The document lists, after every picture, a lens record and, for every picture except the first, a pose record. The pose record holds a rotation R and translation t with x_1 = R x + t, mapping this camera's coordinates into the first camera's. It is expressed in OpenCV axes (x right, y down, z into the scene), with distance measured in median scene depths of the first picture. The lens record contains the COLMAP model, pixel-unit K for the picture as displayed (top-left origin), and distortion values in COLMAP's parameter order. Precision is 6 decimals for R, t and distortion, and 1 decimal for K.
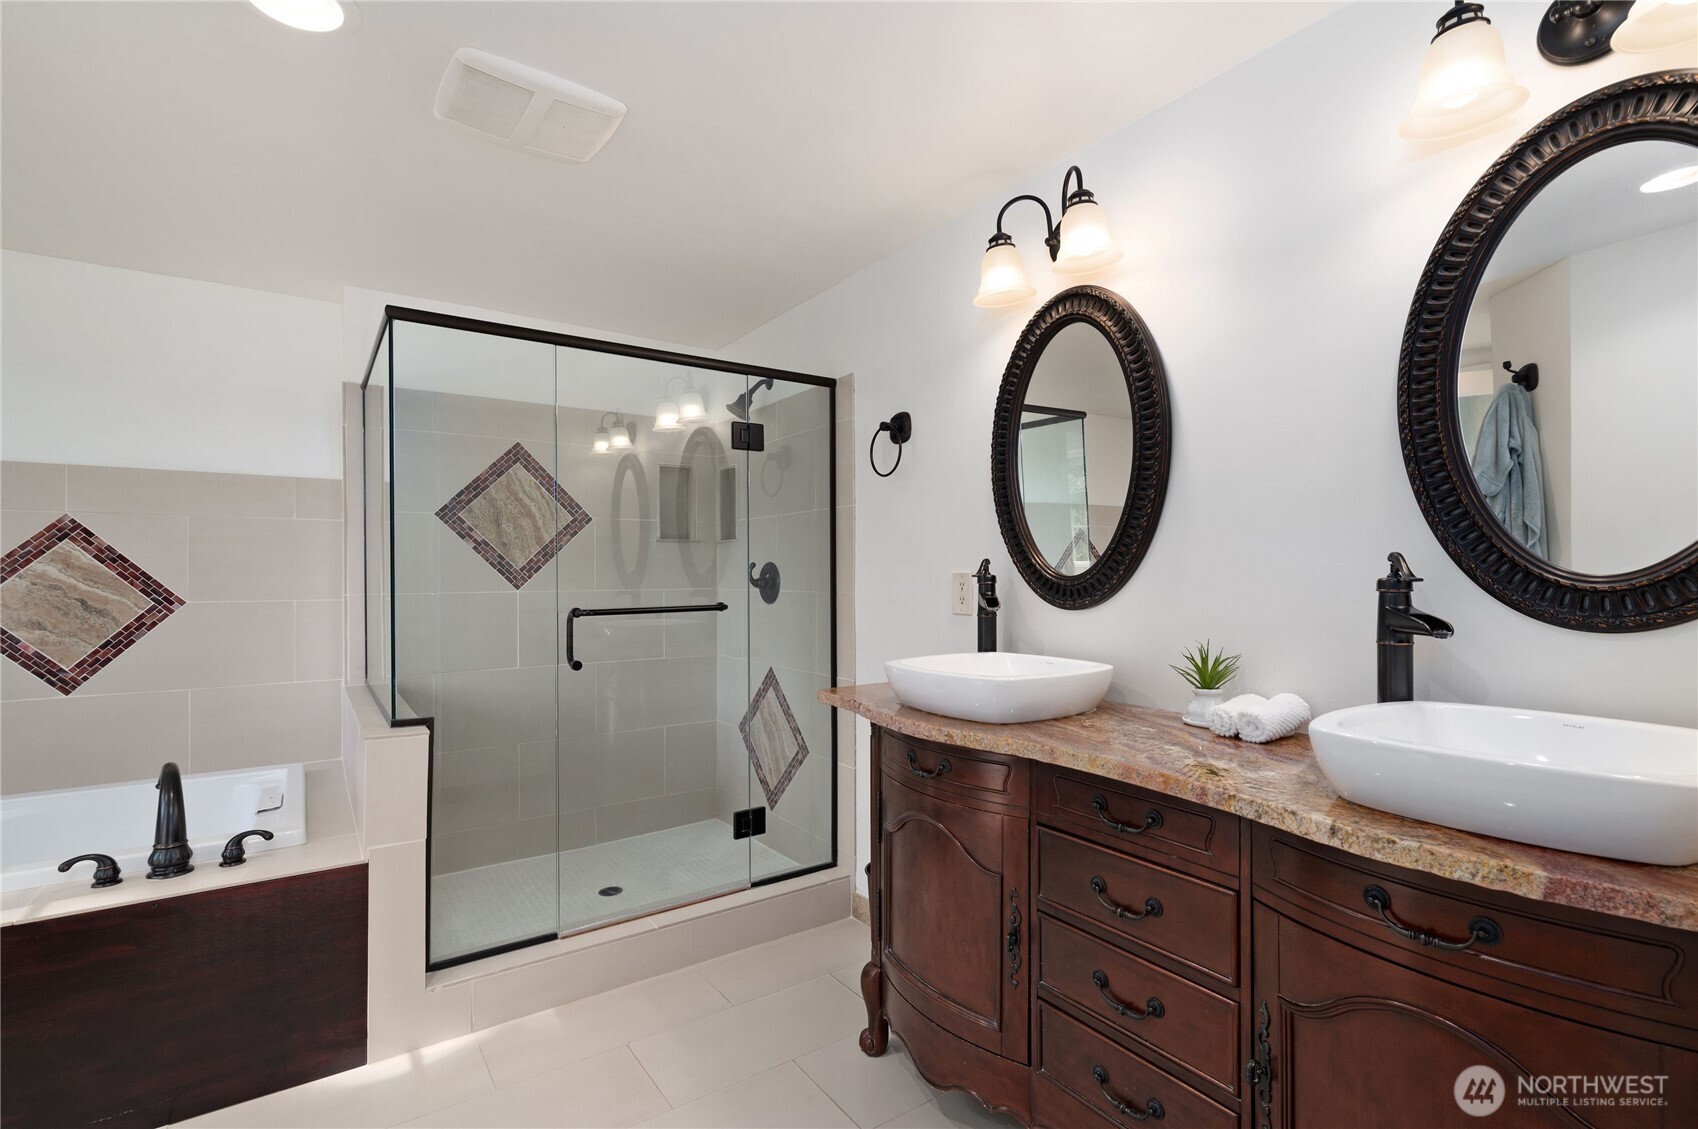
lens RADIAL K [[778.9, 0, 849.2], [0, 778.9, 573.2], [0, 0, 1]] dist [-0.020051, 0.000054]
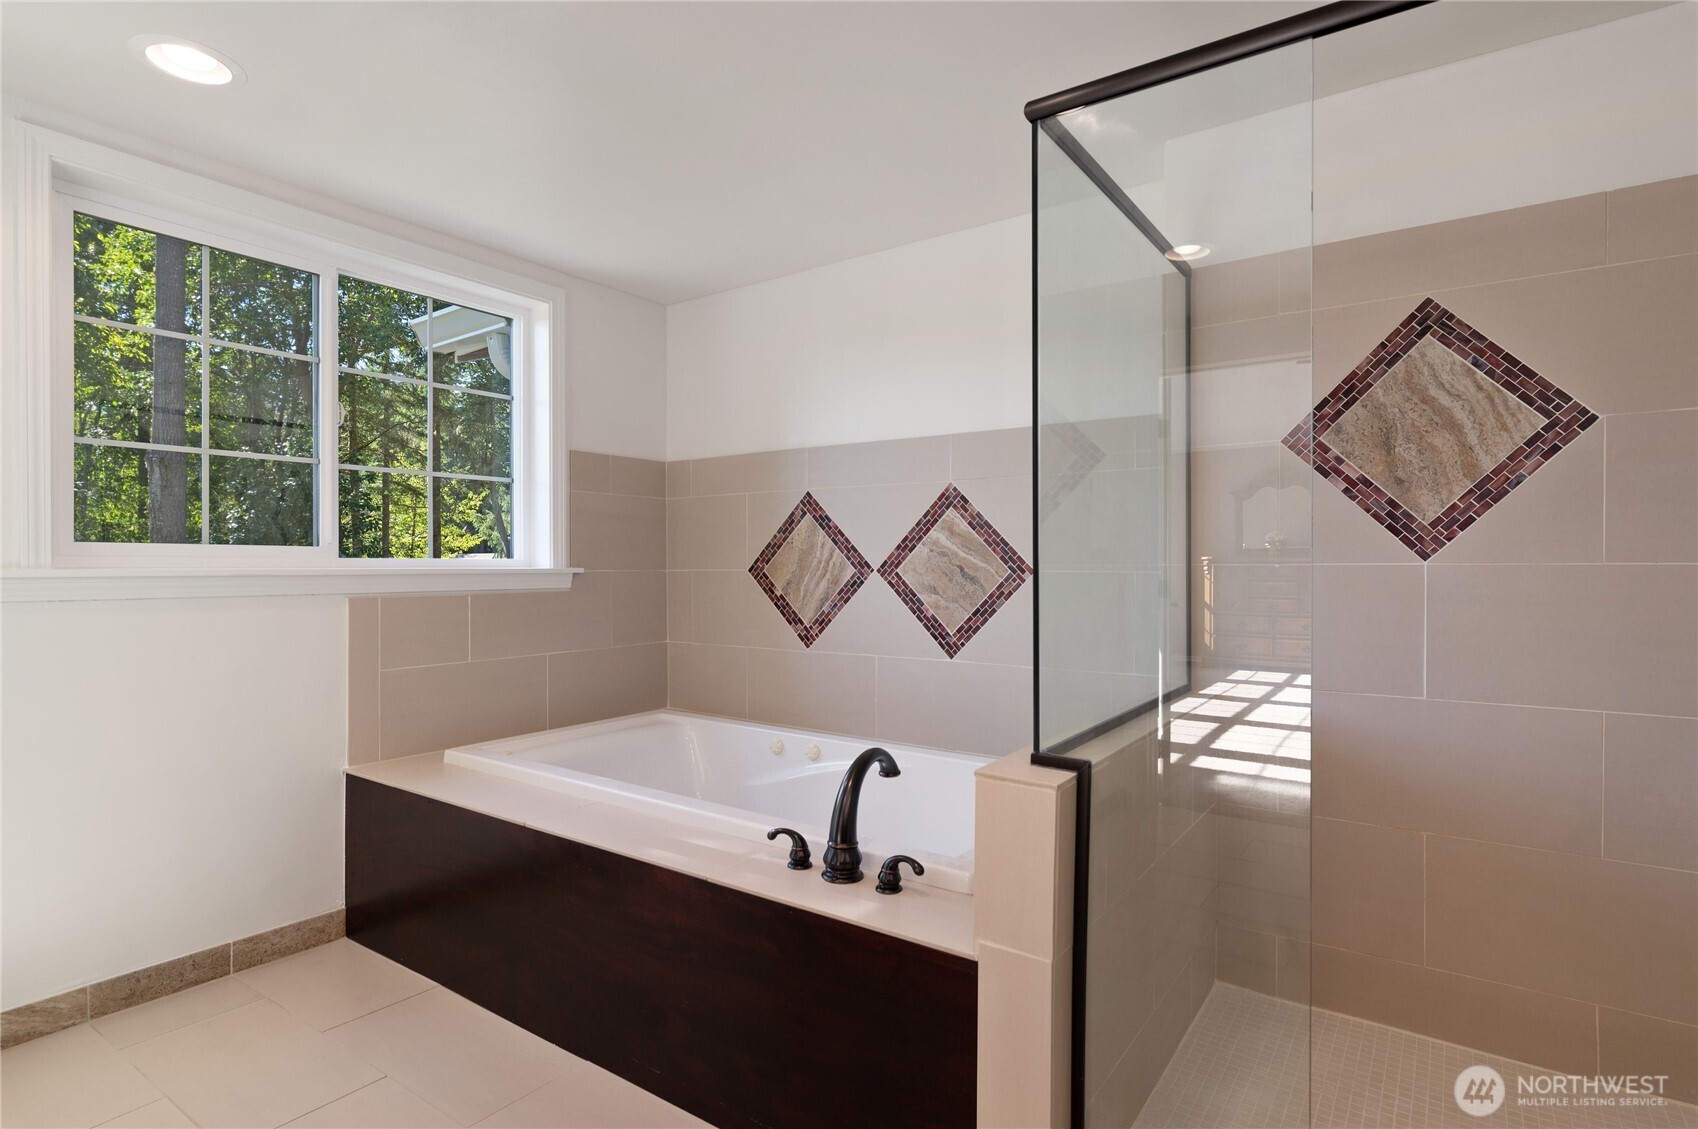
lens RADIAL K [[872.4, 0, 844.8], [0, 872.4, 564.7], [0, 0, 1]] dist [-0.005869, -0.002394]
pose [[0.330671, 0.011129, -0.943681, 0.034755], [0.006504, 0.999880, 0.014071, 0.014964], [0.943724, -0.010791, 0.330559, 0.465767]]
